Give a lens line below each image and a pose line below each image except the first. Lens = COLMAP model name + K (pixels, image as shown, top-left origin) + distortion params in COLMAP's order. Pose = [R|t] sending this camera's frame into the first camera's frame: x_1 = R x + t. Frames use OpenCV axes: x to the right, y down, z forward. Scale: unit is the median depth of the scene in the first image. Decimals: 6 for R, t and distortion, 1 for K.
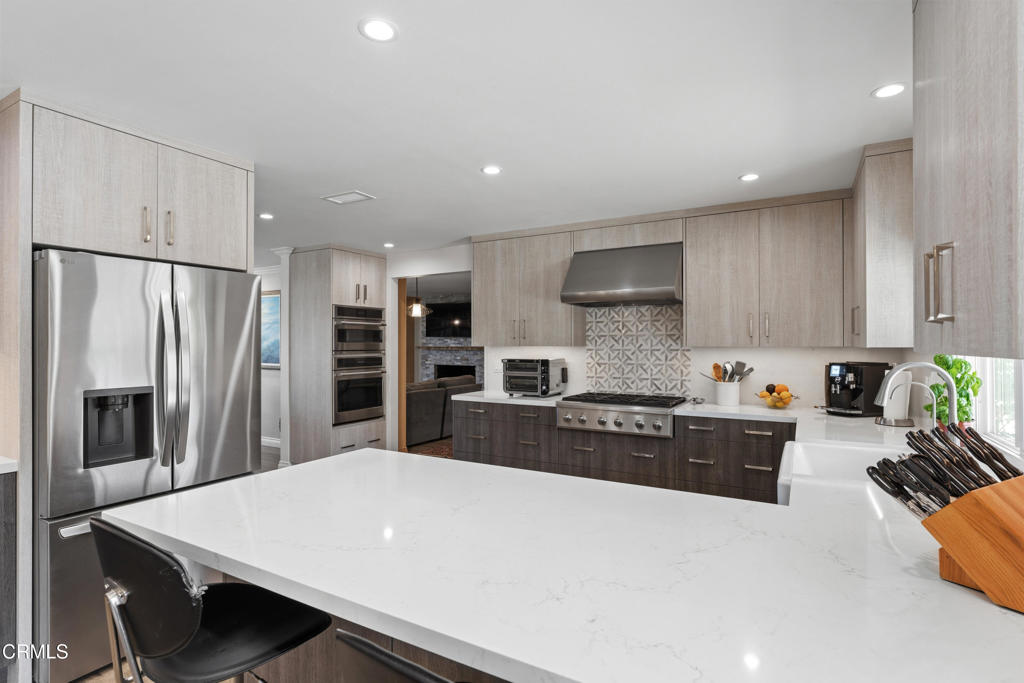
lens RADIAL K [[508.2, 0, 511.3], [0, 508.2, 342.5], [0, 0, 1]] dist [-0.000903, -0.000078]
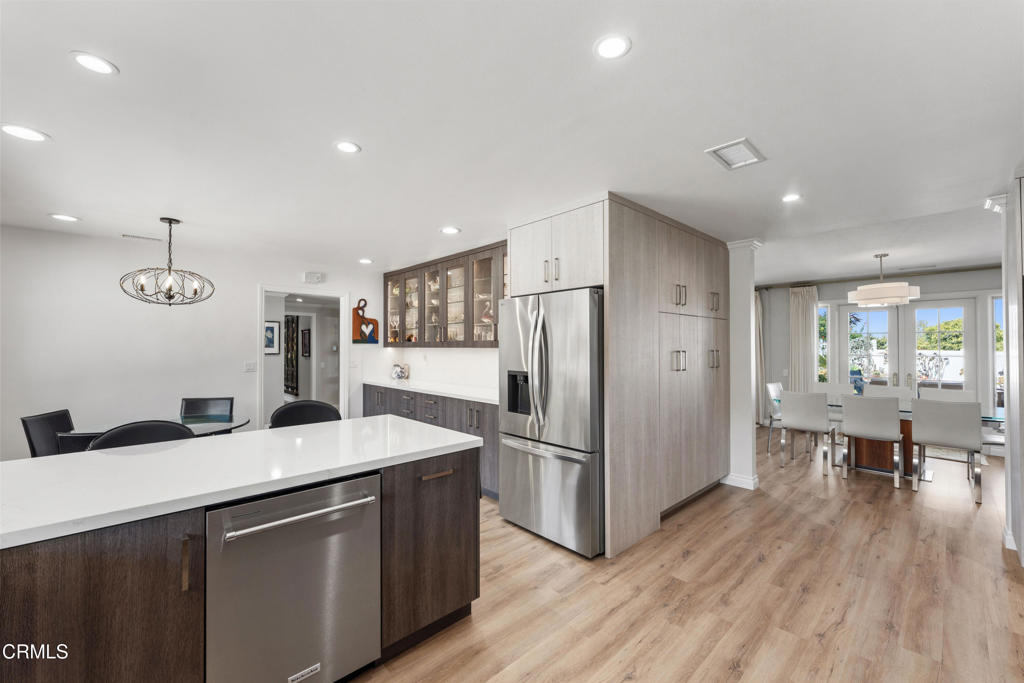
lens RADIAL K [[408.8, 0, 508.6], [0, 408.8, 343.6], [0, 0, 1]] dist [0.001492, 0.000467]
pose [[-0.293468, -0.009924, -0.955917, 0.304233], [0.003836, 0.999926, -0.011558, 0.008089], [0.955961, -0.007059, -0.293408, 0.711749]]
